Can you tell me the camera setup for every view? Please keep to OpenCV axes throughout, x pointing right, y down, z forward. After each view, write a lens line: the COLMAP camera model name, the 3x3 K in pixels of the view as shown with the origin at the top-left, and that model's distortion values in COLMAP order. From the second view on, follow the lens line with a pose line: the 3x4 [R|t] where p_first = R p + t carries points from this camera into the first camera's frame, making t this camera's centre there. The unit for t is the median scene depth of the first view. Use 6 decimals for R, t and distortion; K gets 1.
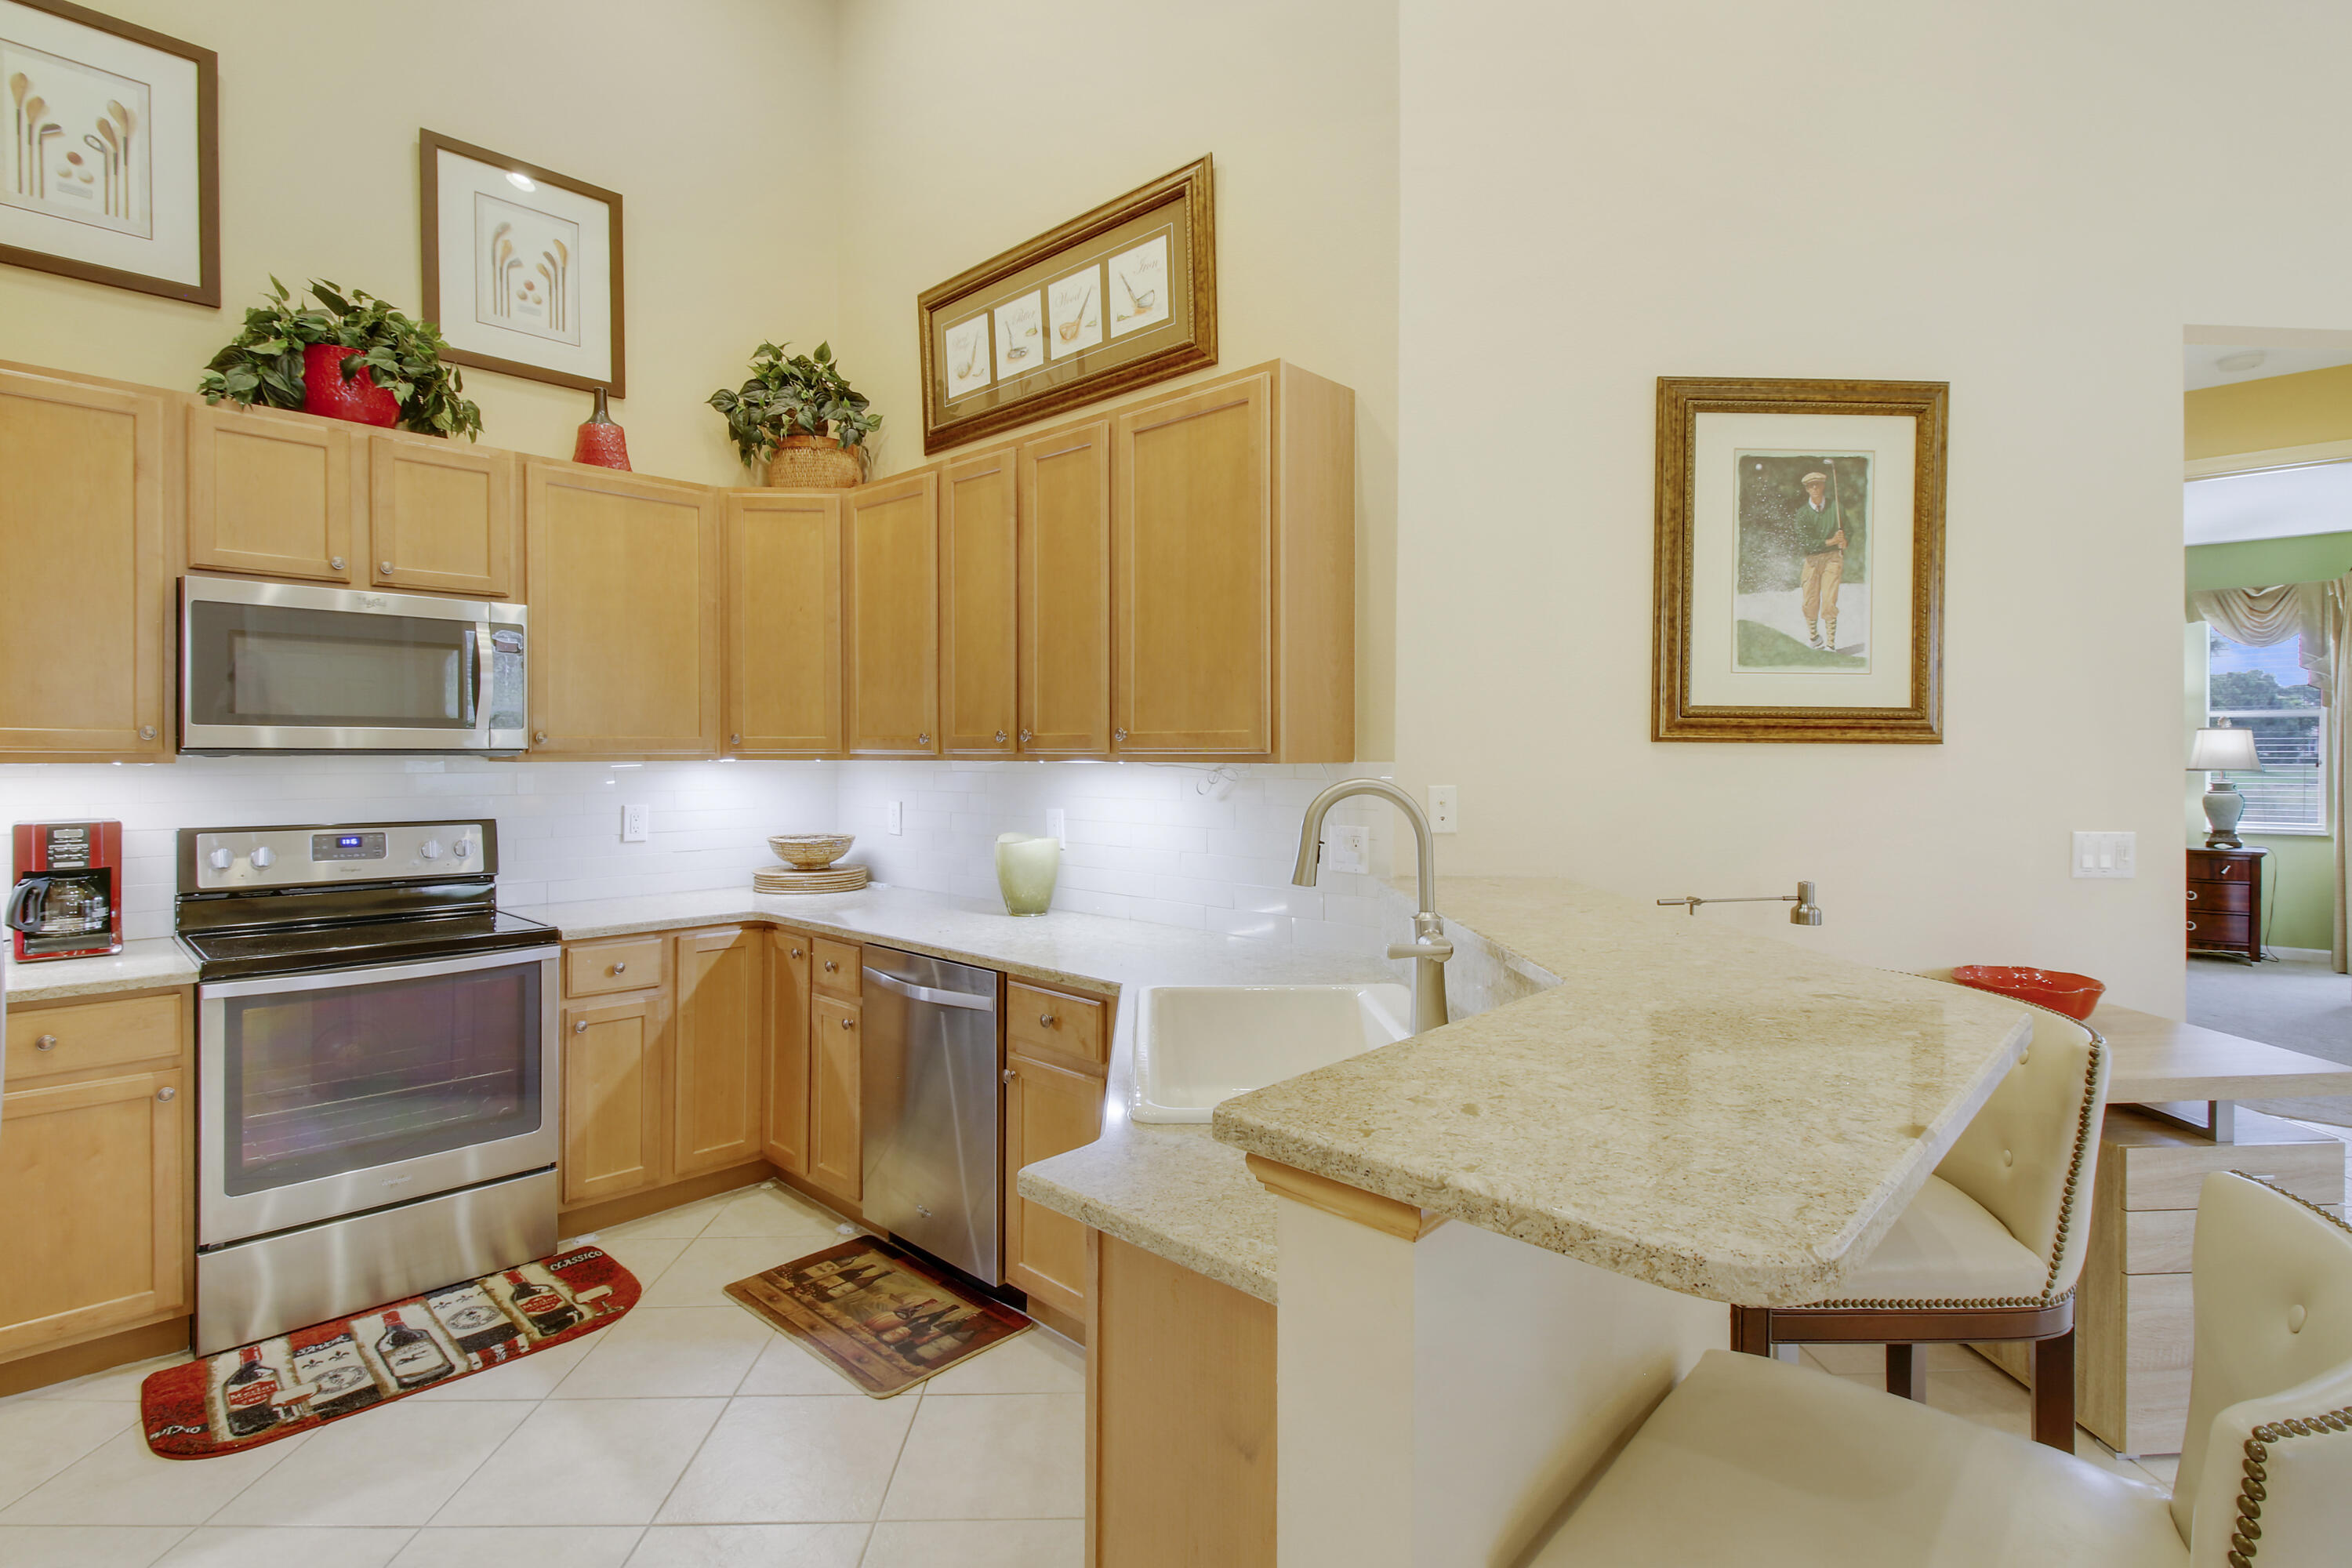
lens RADIAL K [[1114.9, 0, 1164.3], [0, 1114.9, 745.0], [0, 0, 1]] dist [-0.000134, -0.008674]
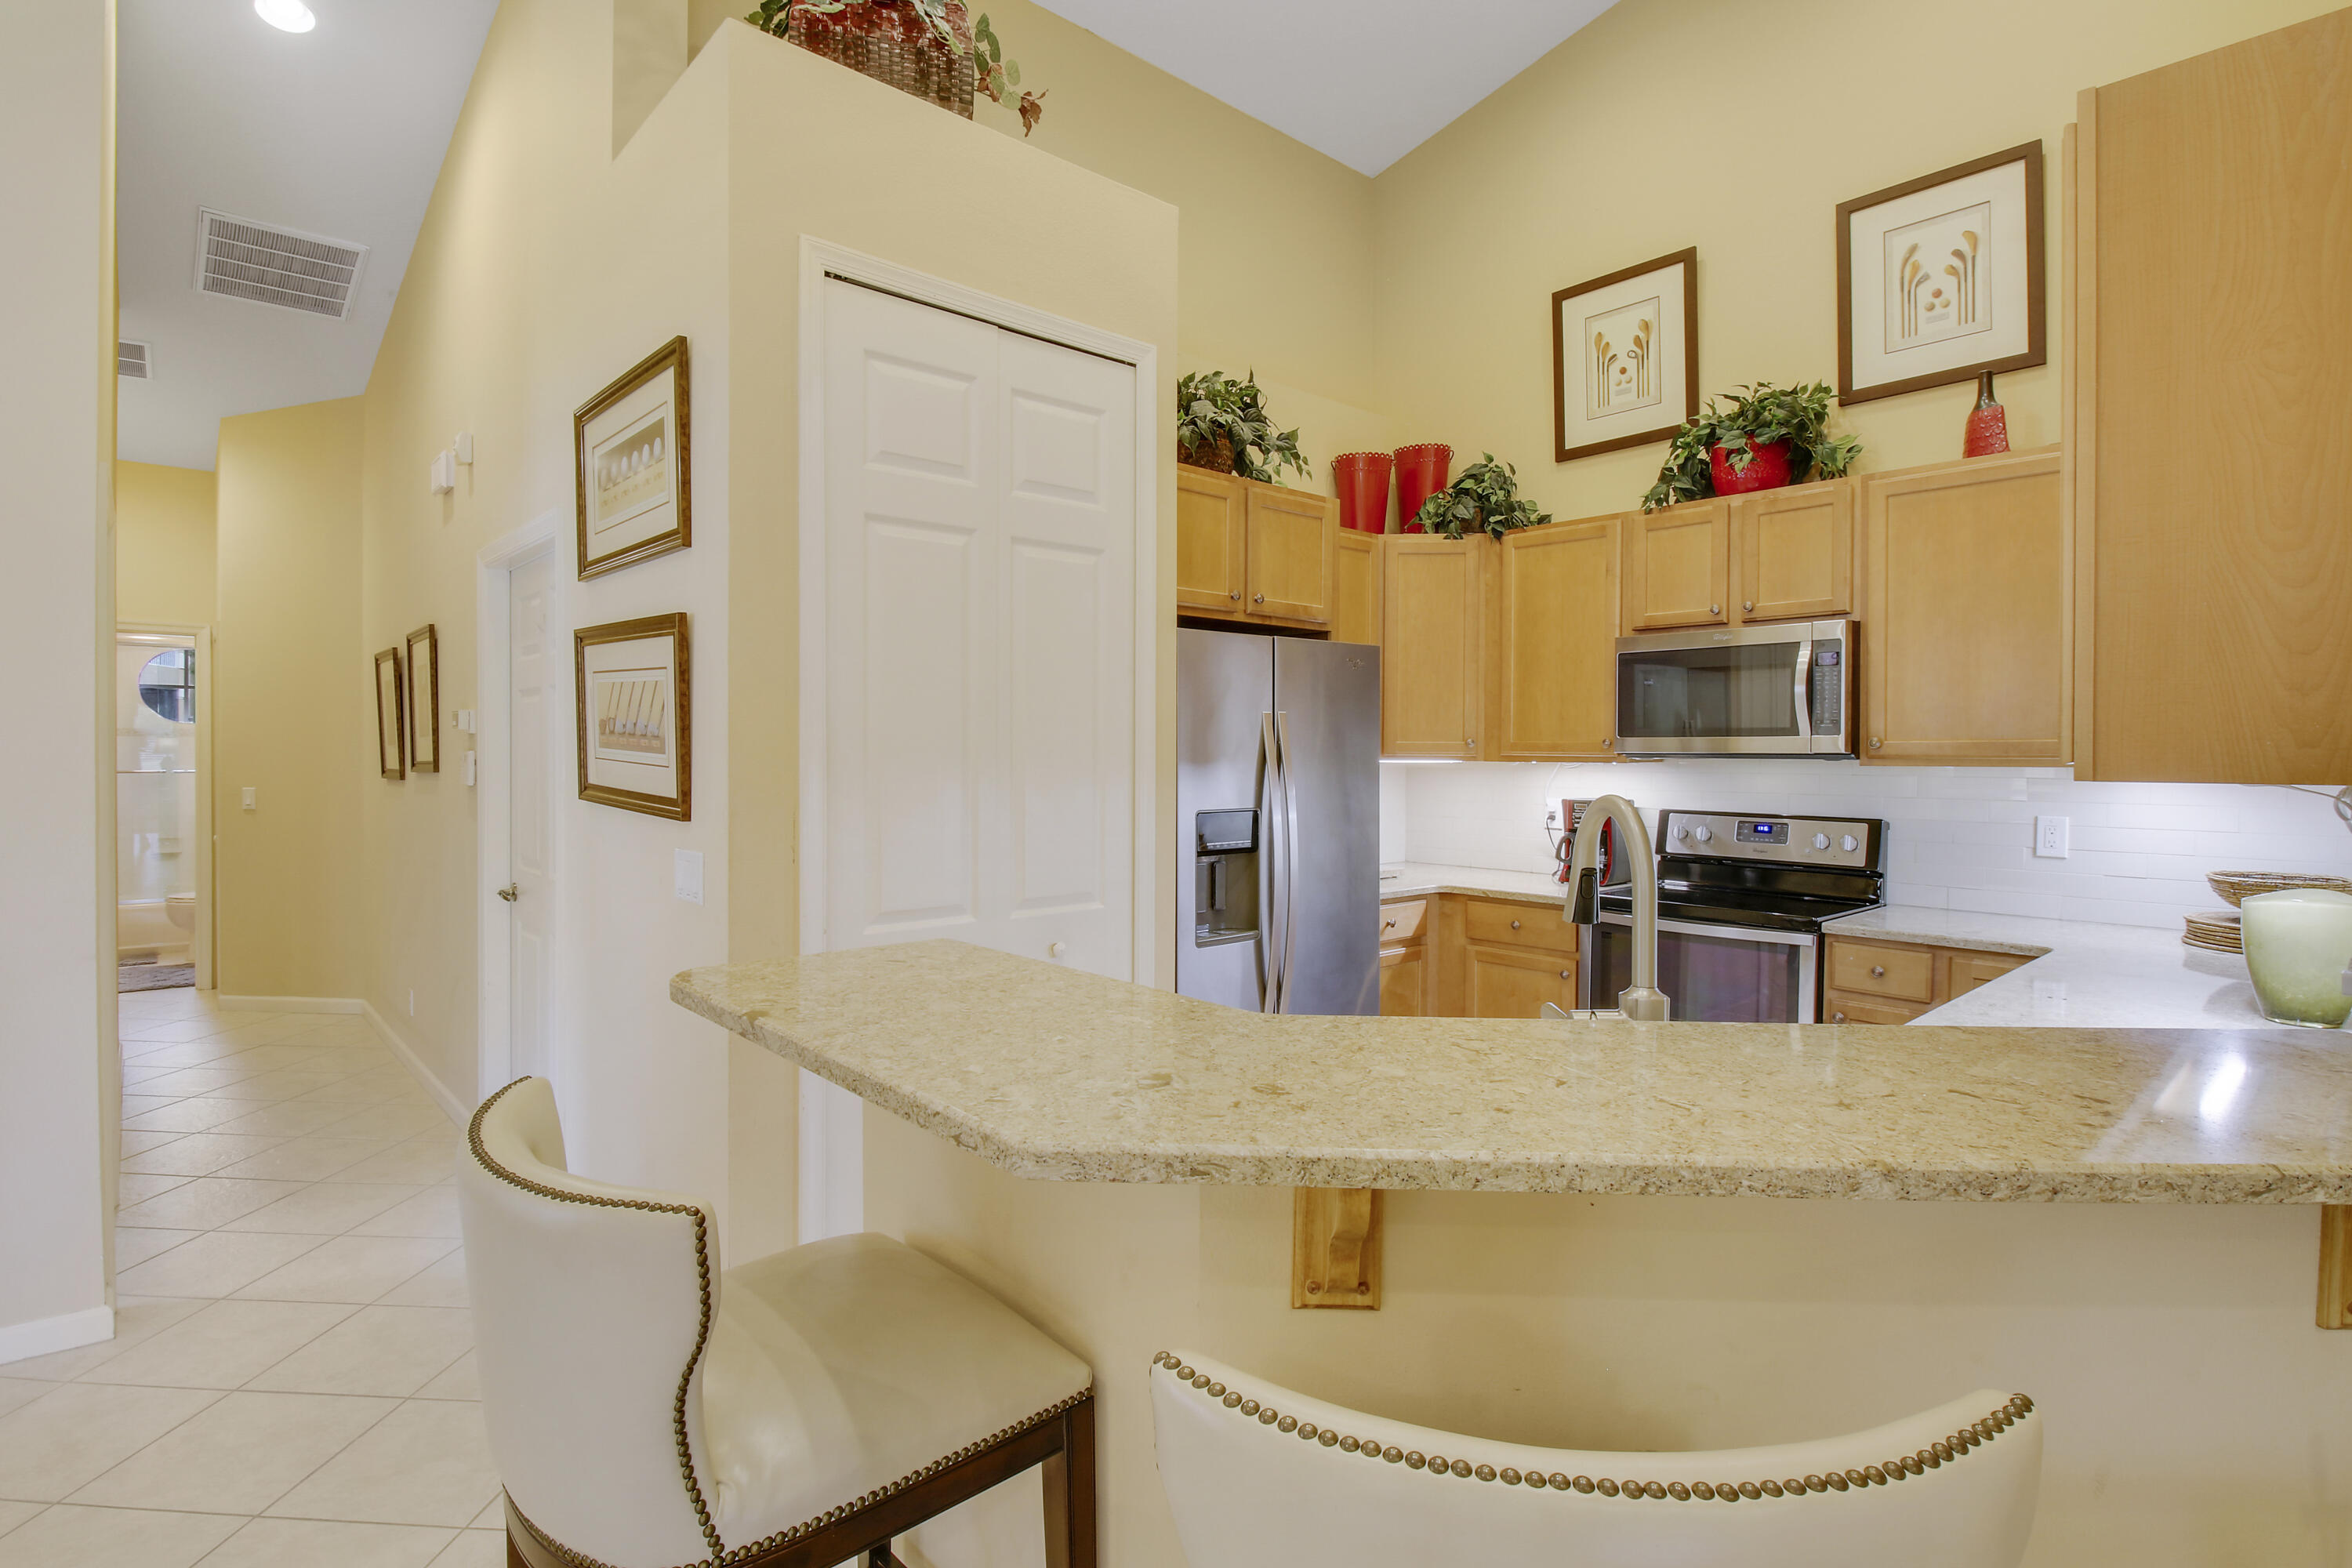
lens RADIAL K [[1148.7, 0, 1183.9], [0, 1148.7, 756.3], [0, 0, 1]] dist [-0.005129, -0.001117]
pose [[-0.083137, 0.002956, -0.996534, 0.600445], [0.003968, 0.999989, 0.002635, 0.000412], [0.996530, -0.003735, -0.083148, 0.469335]]
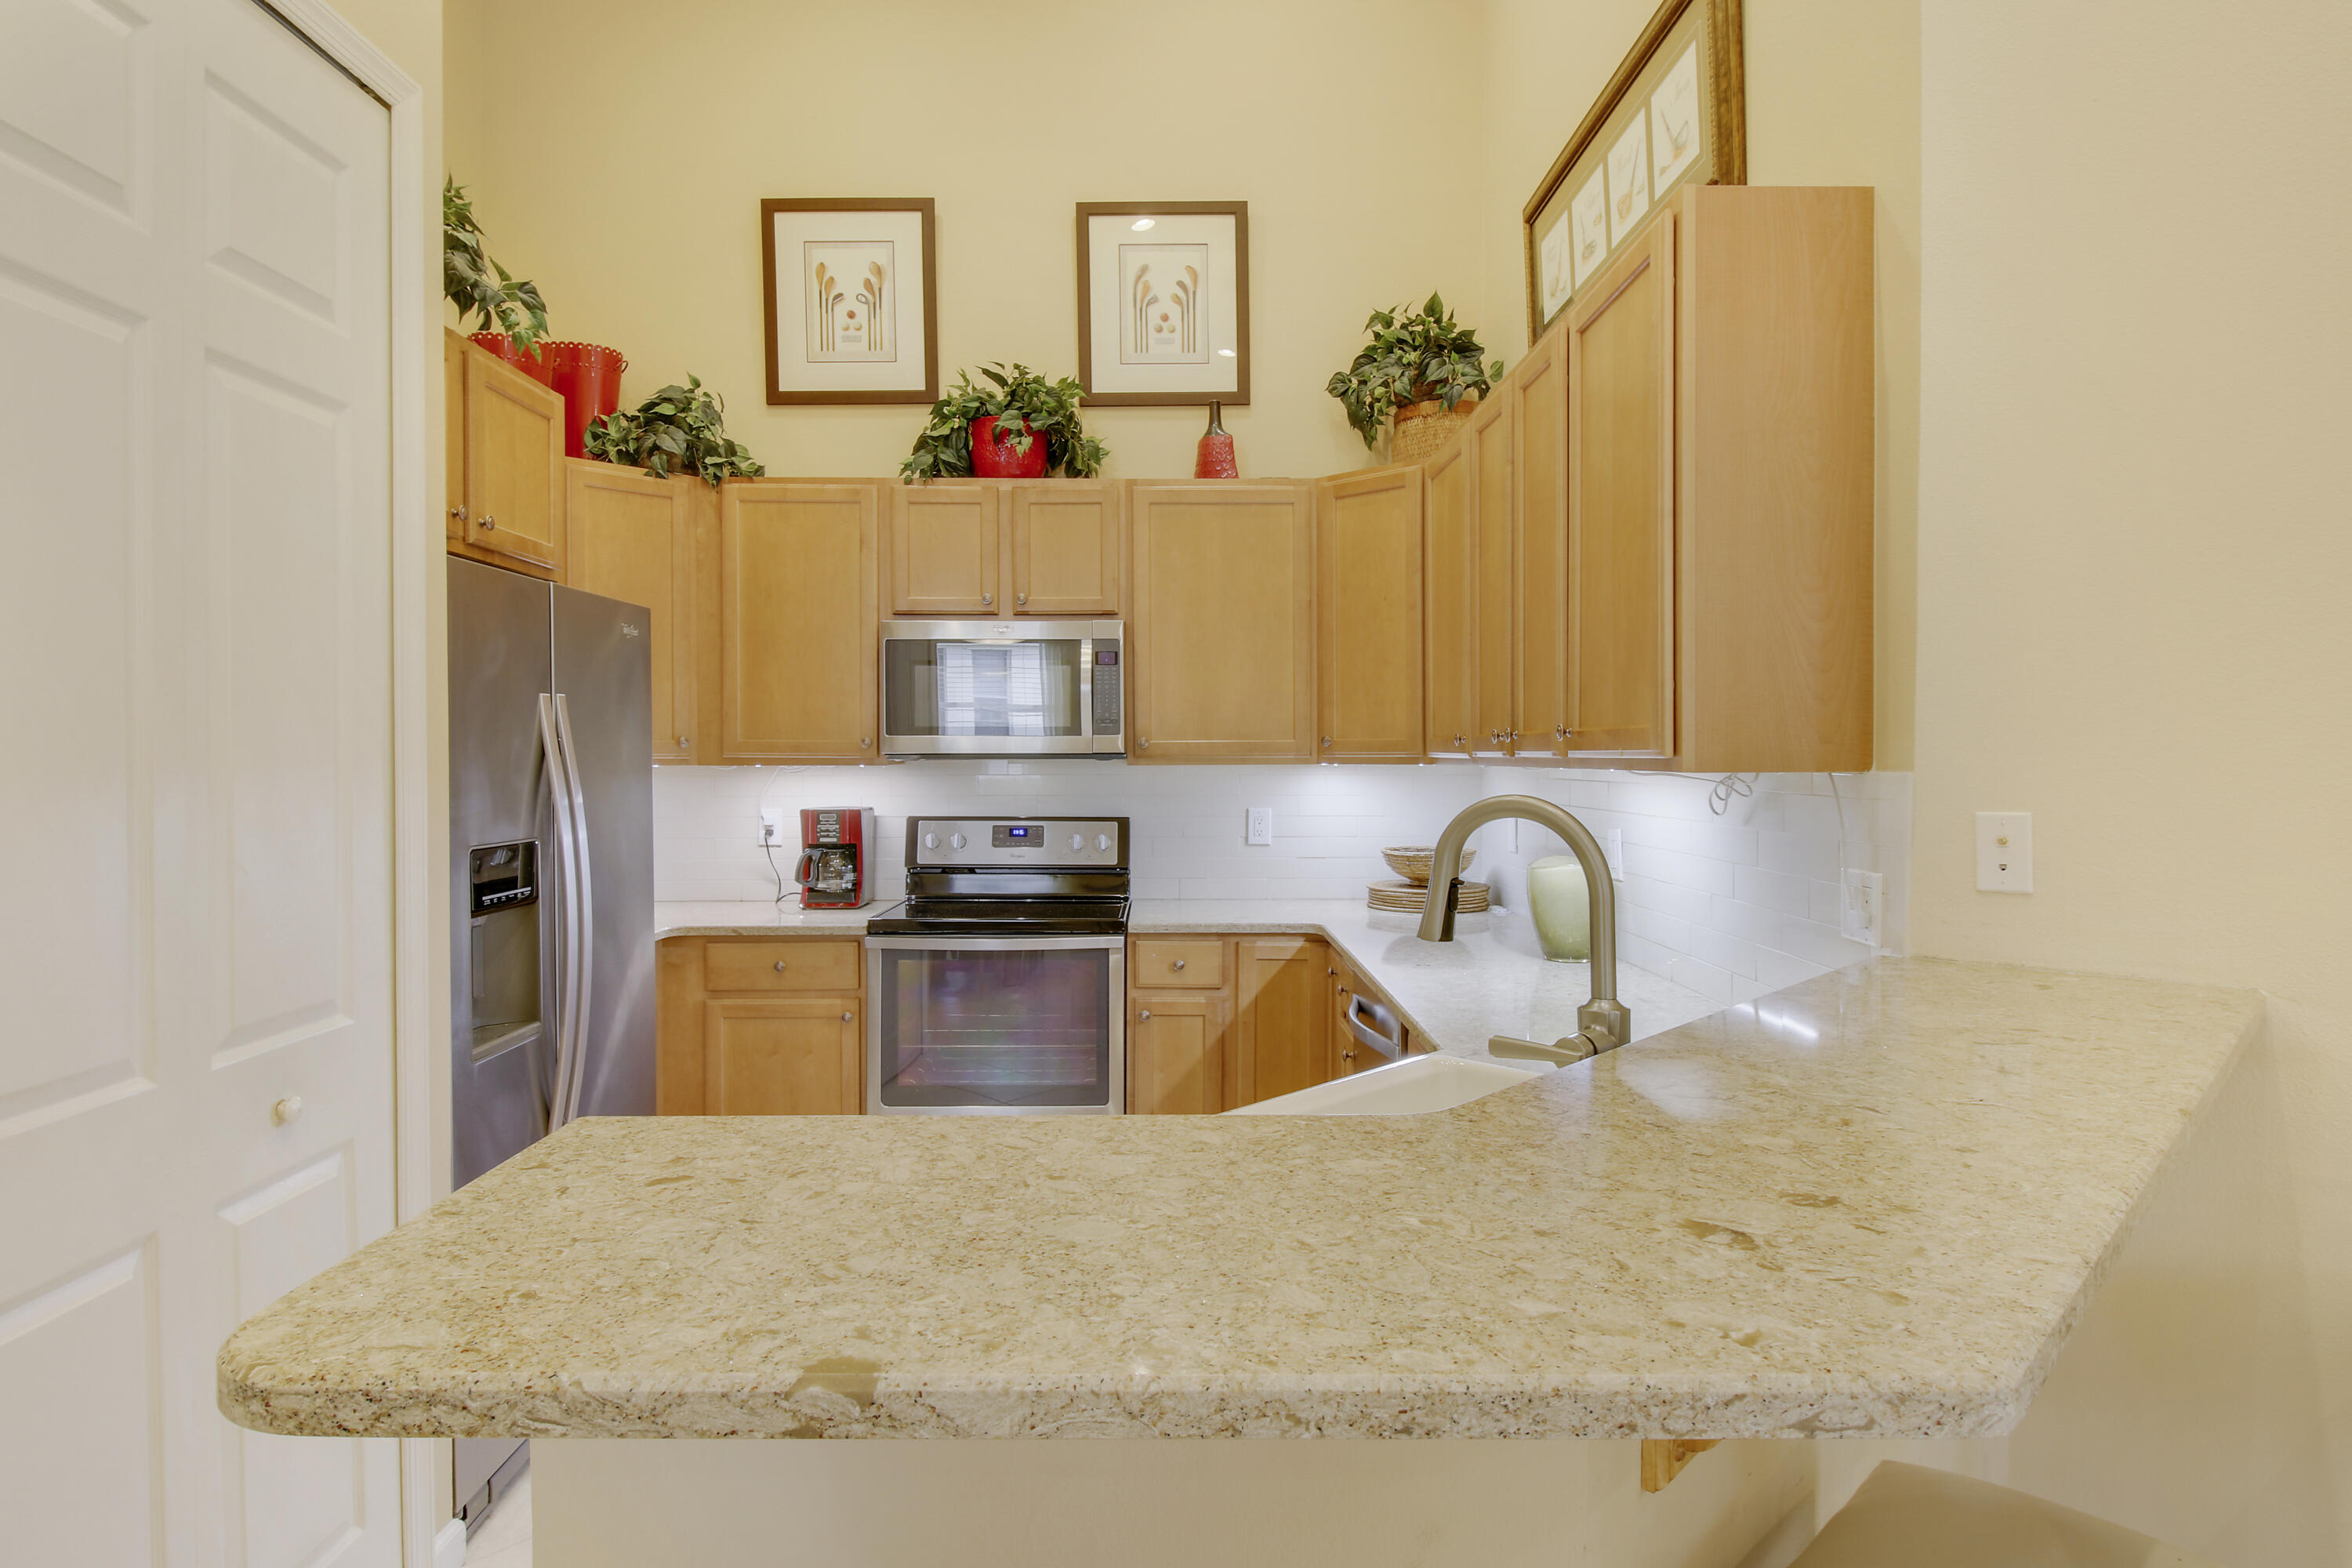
lens RADIAL K [[1283.8, 0, 1176.5], [0, 1283.8, 758.9], [0, 0, 1]] dist [0.000137, -0.001641]
pose [[0.691109, -0.000006, -0.722750, 0.374765], [0.008048, 0.999938, 0.007688, -0.000380], [0.722705, -0.011130, 0.691067, 0.180022]]
